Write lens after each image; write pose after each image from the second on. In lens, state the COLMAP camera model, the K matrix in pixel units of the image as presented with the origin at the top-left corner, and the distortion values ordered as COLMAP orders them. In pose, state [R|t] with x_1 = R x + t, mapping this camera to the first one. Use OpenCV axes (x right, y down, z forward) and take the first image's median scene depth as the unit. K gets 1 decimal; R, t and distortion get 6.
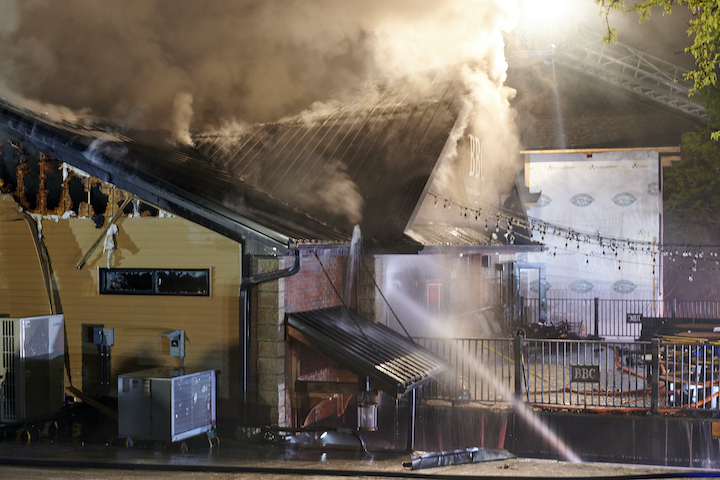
lens RADIAL K [[1038.4, 0, 360.0], [0, 1038.4, 240.0], [0, 0, 1]] dist [-0.156374, 0.142784]
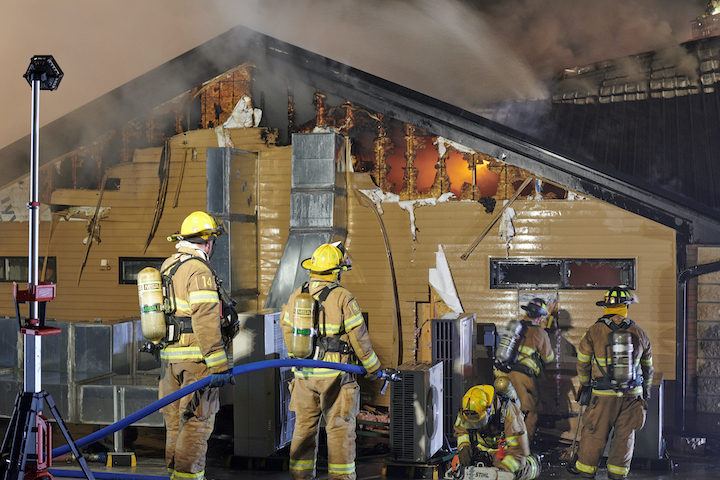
lens RADIAL K [[1038.4, 0, 360.0], [0, 1038.4, 240.0], [0, 0, 1]] dist [-0.156374, 0.142784]
pose [[0.999230, -0.003204, 0.039113, -0.401315], [0.002791, 0.999940, 0.010628, 0.002132], [-0.039145, -0.010510, 0.999178, 0.133333]]
